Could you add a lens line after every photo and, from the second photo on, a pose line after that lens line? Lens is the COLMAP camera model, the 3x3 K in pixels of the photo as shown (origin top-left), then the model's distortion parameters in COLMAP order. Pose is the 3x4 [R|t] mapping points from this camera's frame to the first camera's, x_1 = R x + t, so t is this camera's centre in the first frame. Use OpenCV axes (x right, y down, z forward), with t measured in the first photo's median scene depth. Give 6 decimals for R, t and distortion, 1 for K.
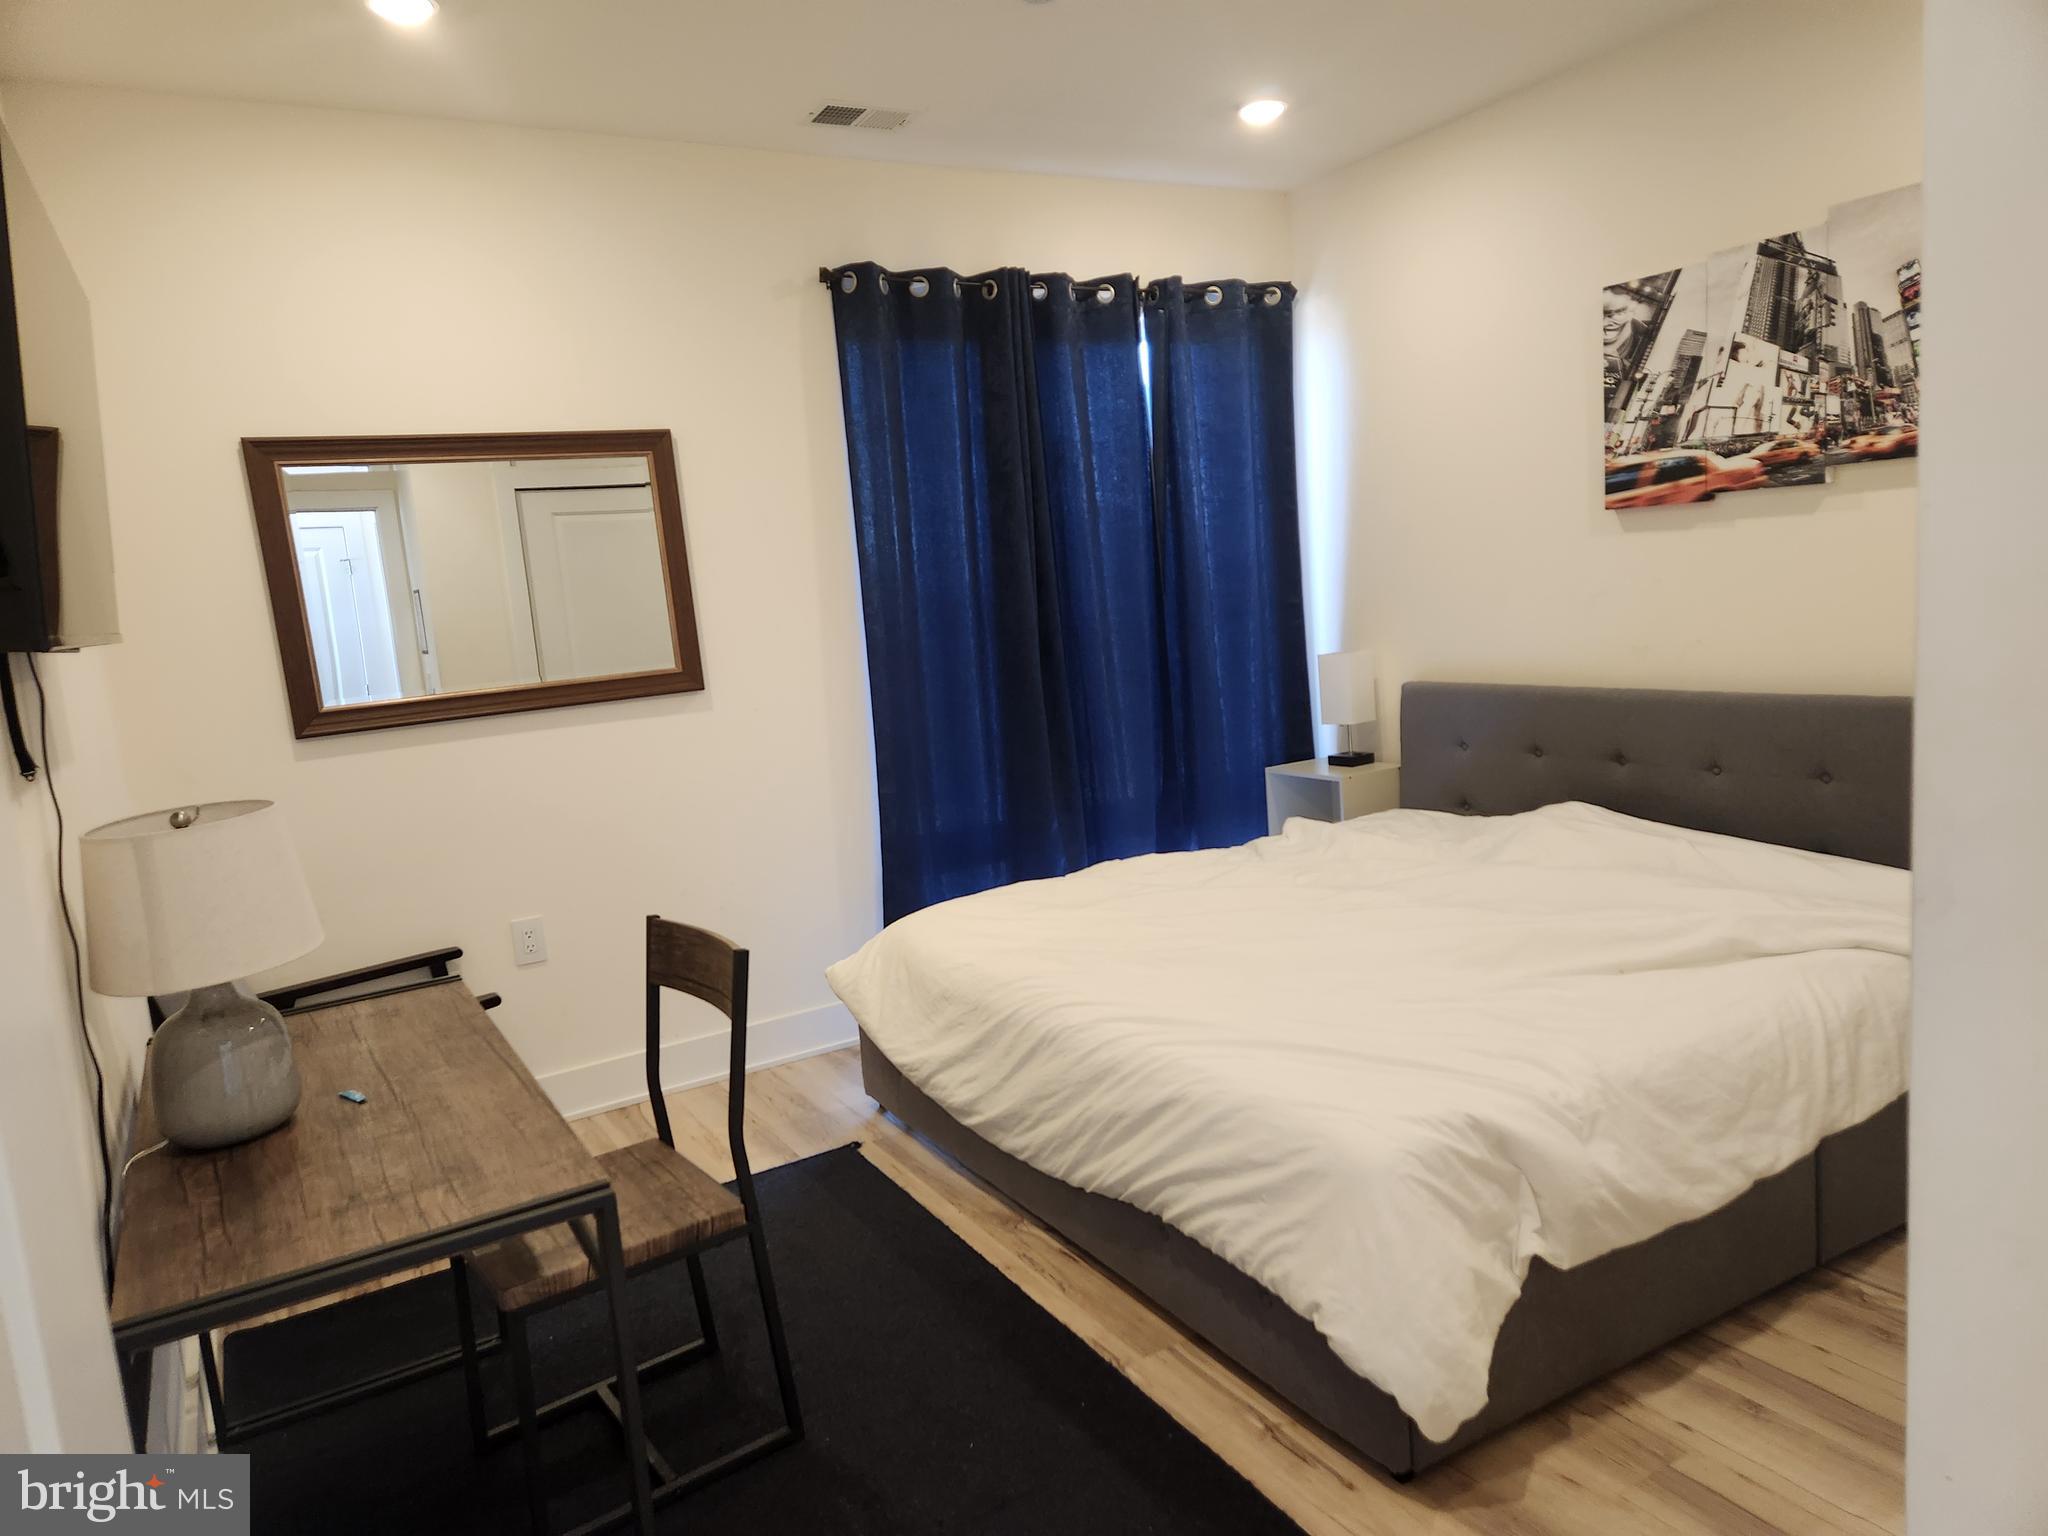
lens RADIAL K [[1359.7, 0, 1019.9], [0, 1359.7, 774.3], [0, 0, 1]] dist [0.082646, -0.065264]
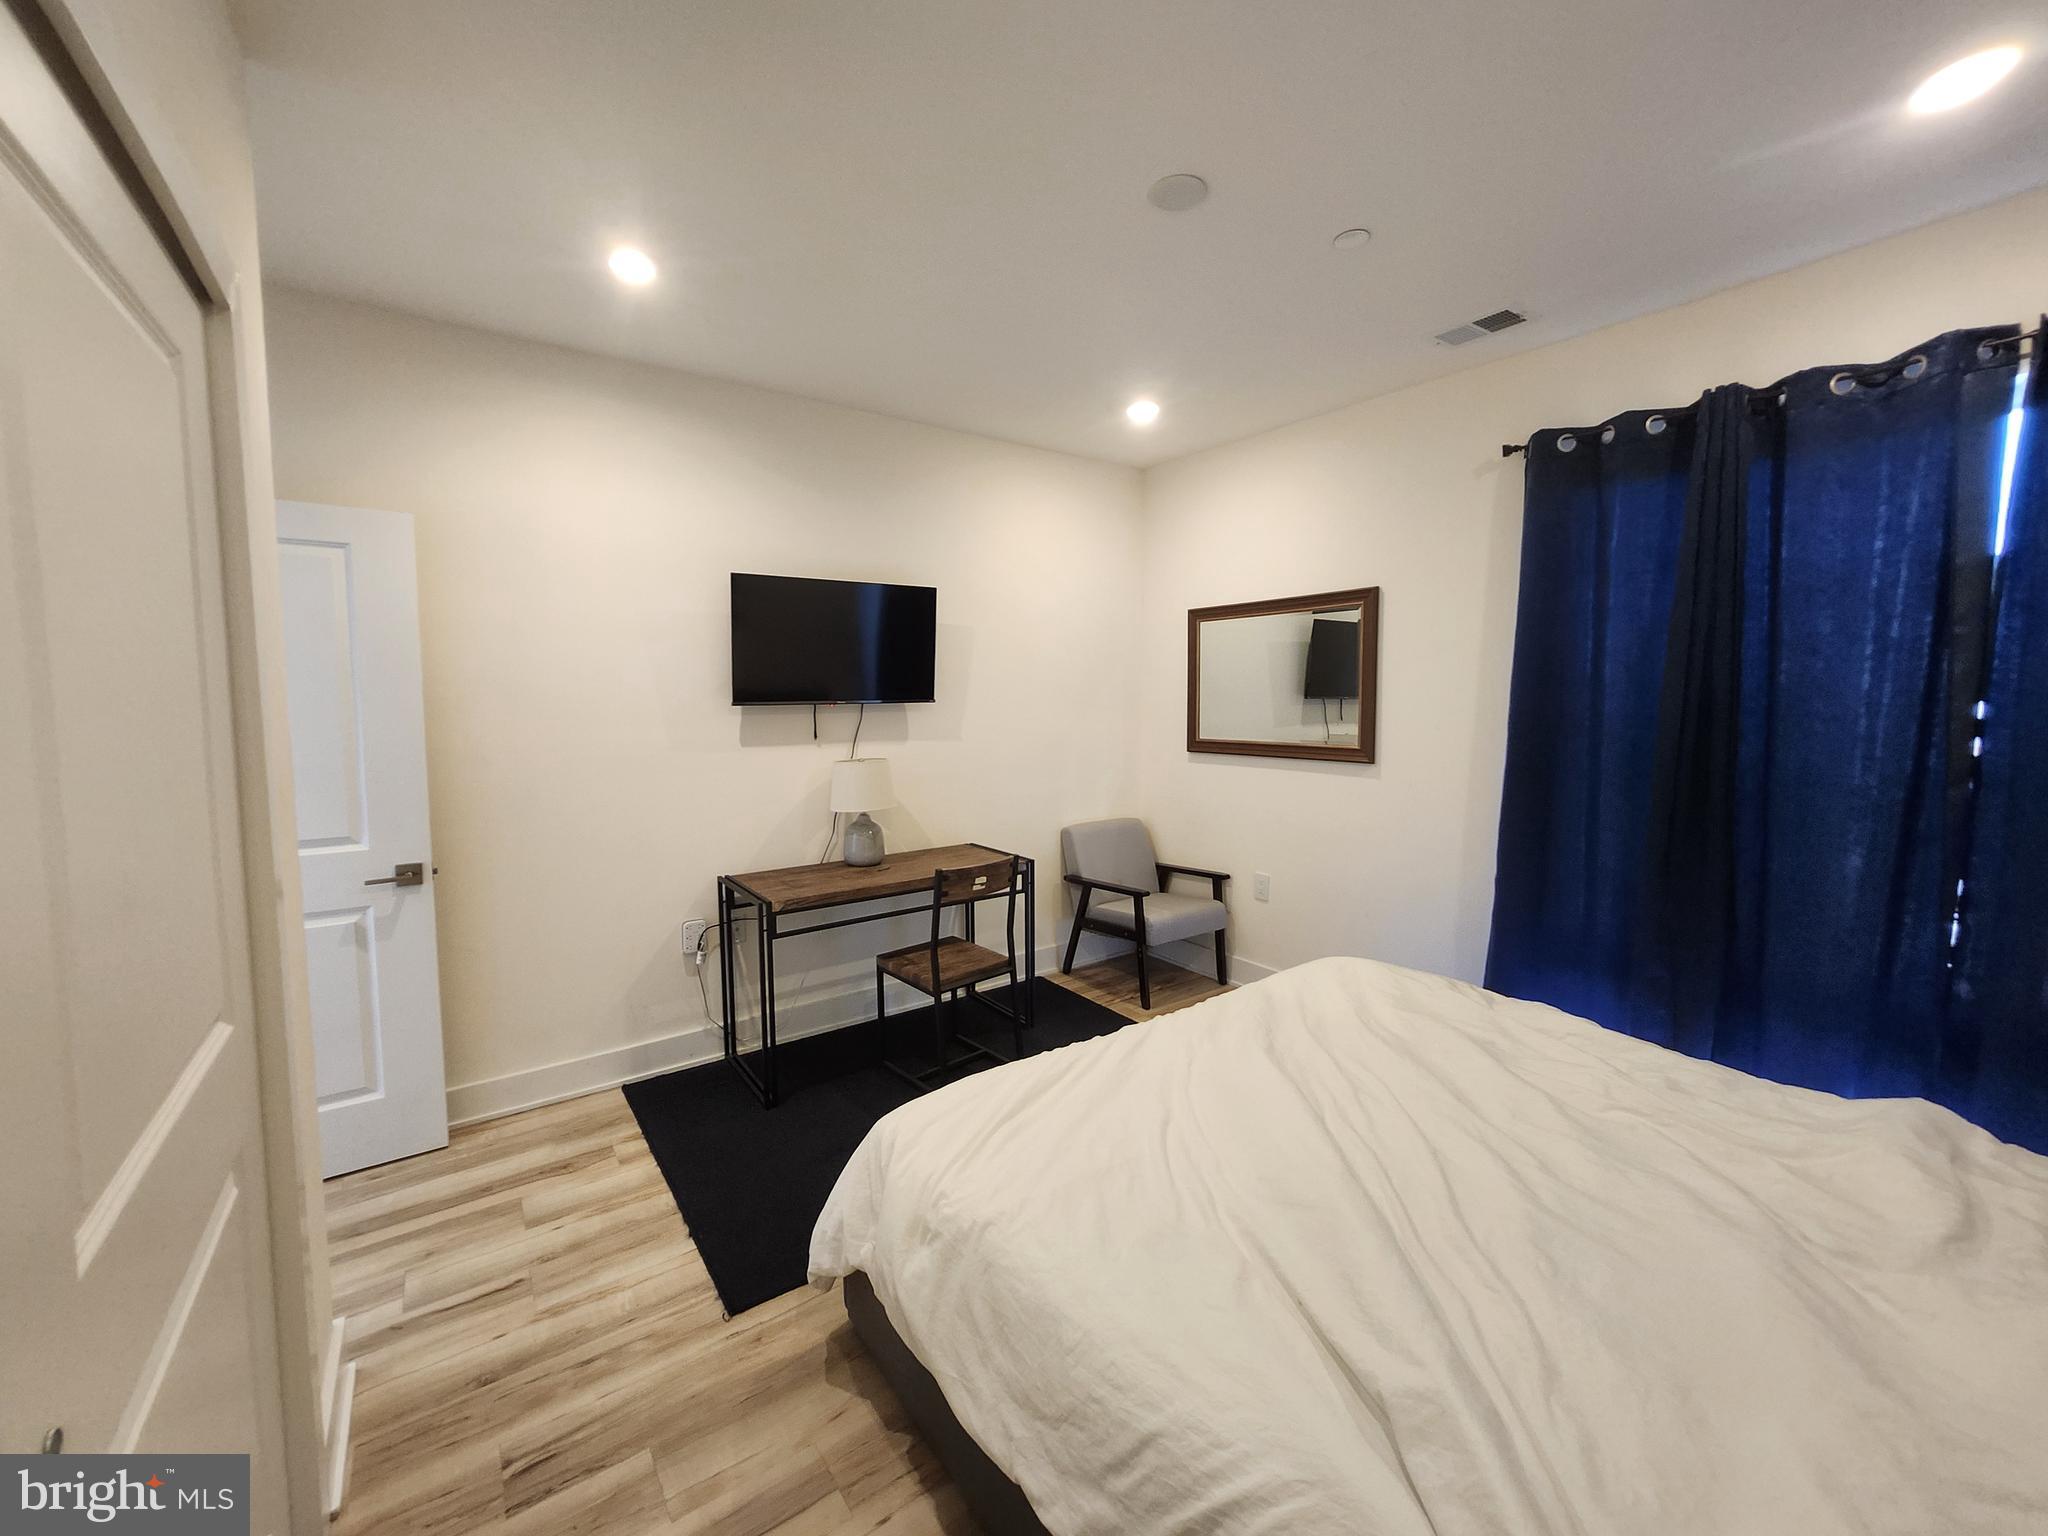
lens RADIAL K [[817.4, 0, 1023.5], [0, 817.4, 757.2], [0, 0, 1]] dist [-0.007960, 0.003917]
pose [[0.098604, 0.162722, -0.981733, 0.654420], [-0.147310, 0.978058, 0.147318, -0.159875], [0.984163, 0.130093, 0.120411, 0.599688]]
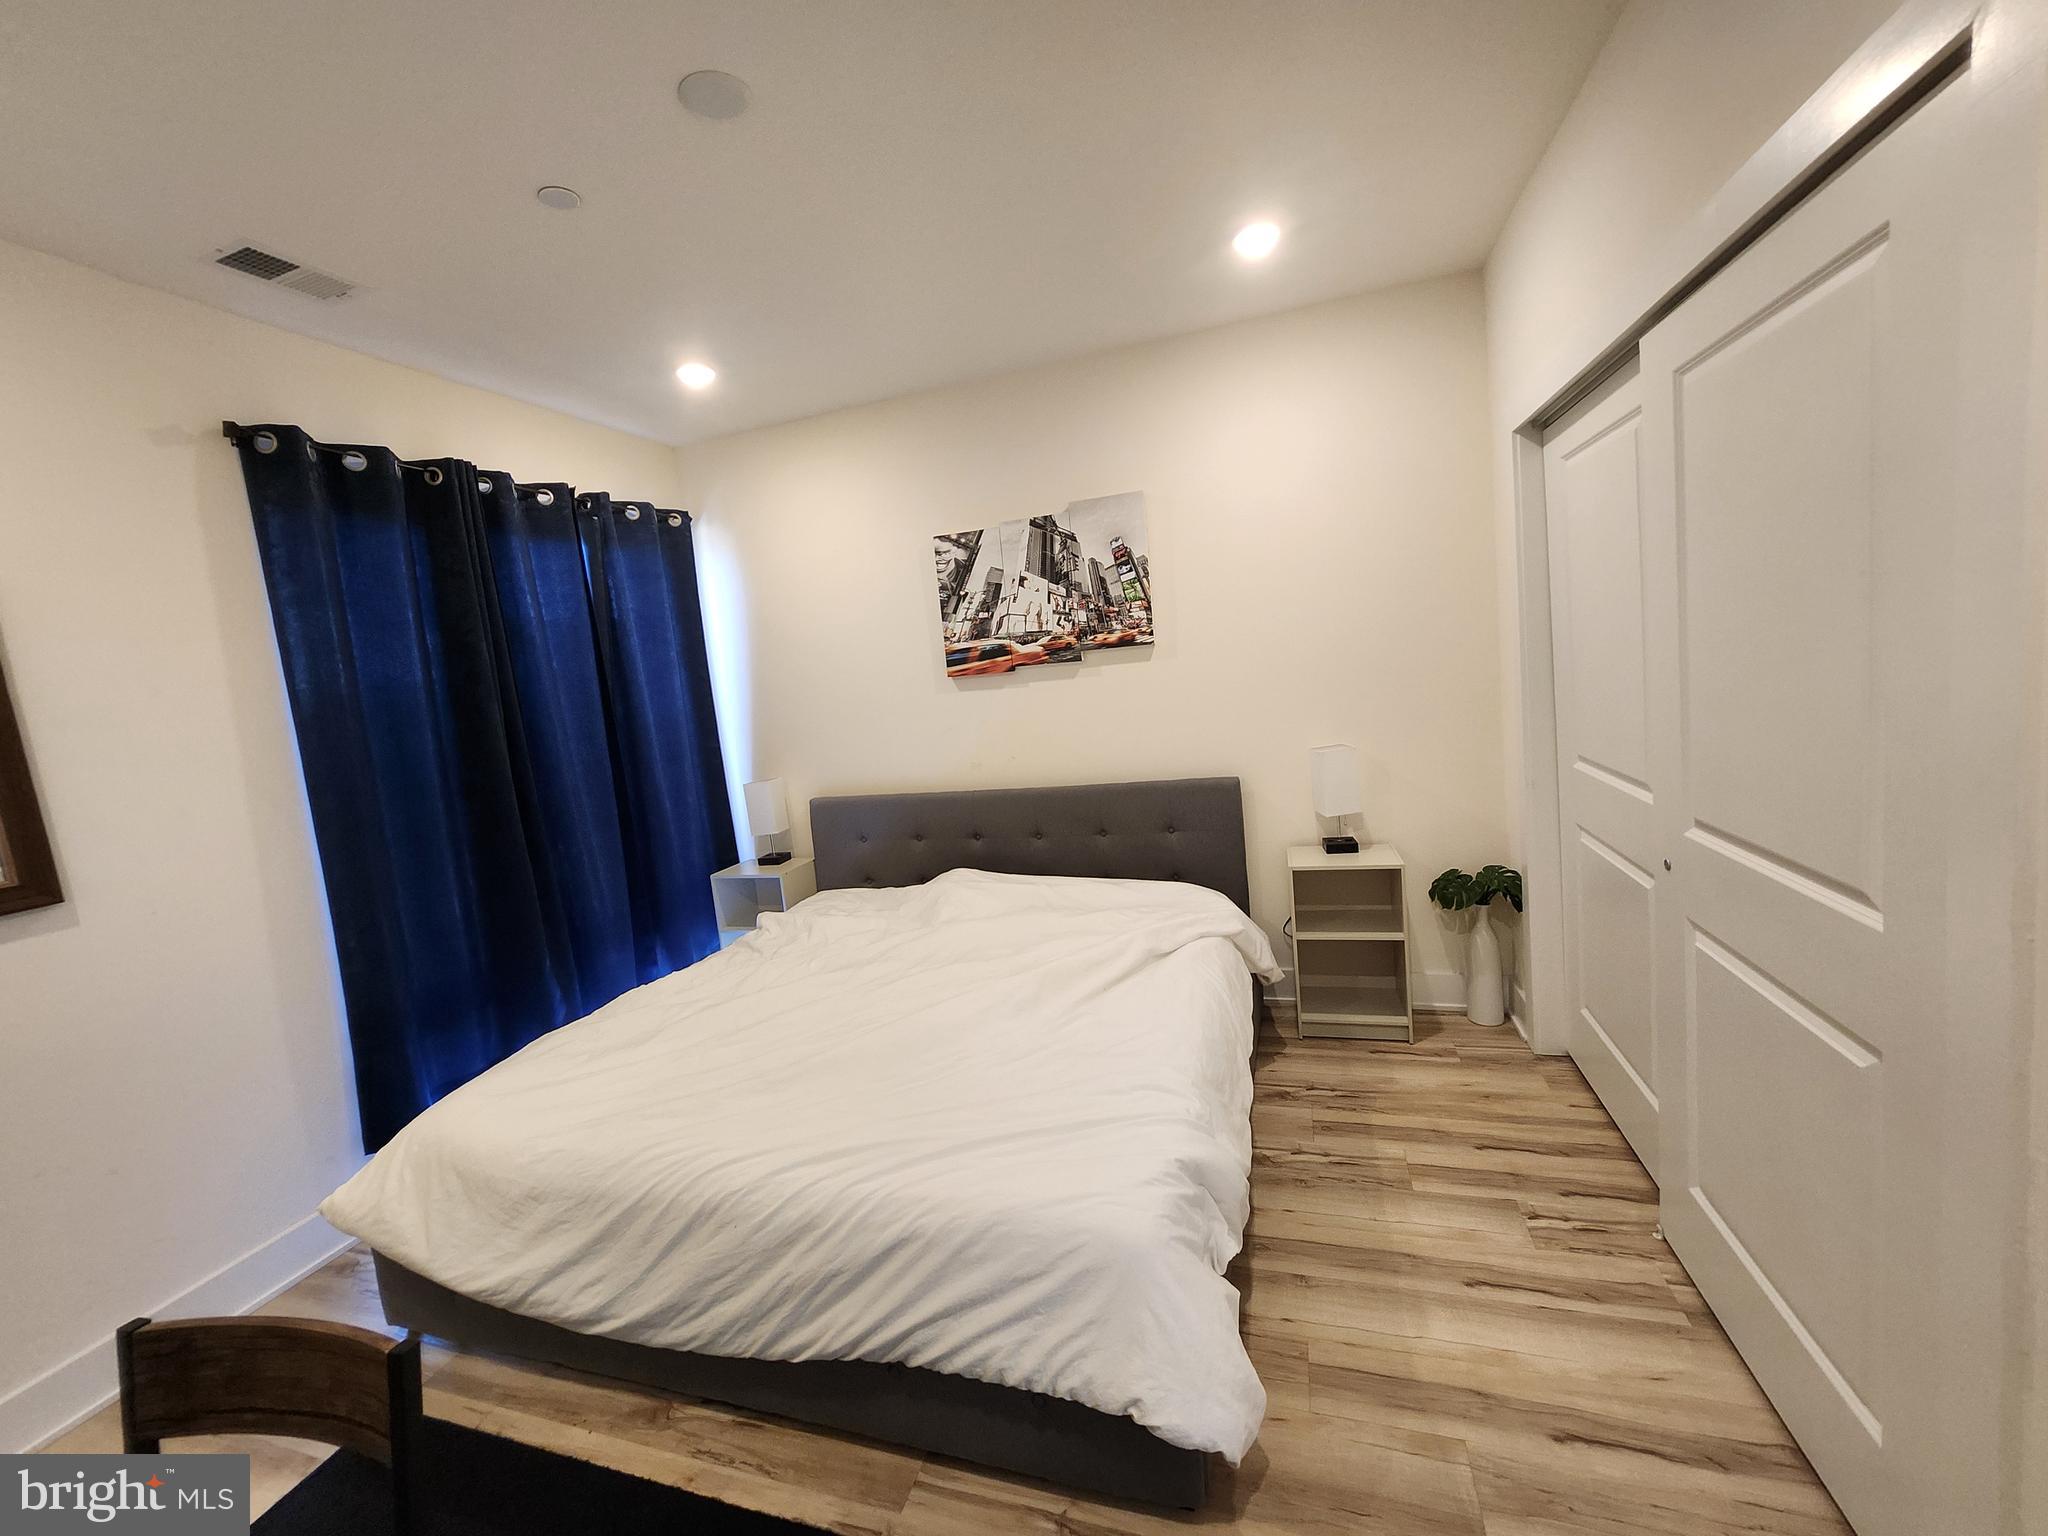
lens RADIAL K [[817.4, 0, 1026.4], [0, 817.4, 754.9], [0, 0, 1]] dist [-0.007960, 0.003917]
pose [[0.745577, -0.067846, 0.662956, -0.138792], [0.134709, 0.989612, -0.050222, -0.054055], [-0.652662, 0.126751, 0.746972, 0.308917]]
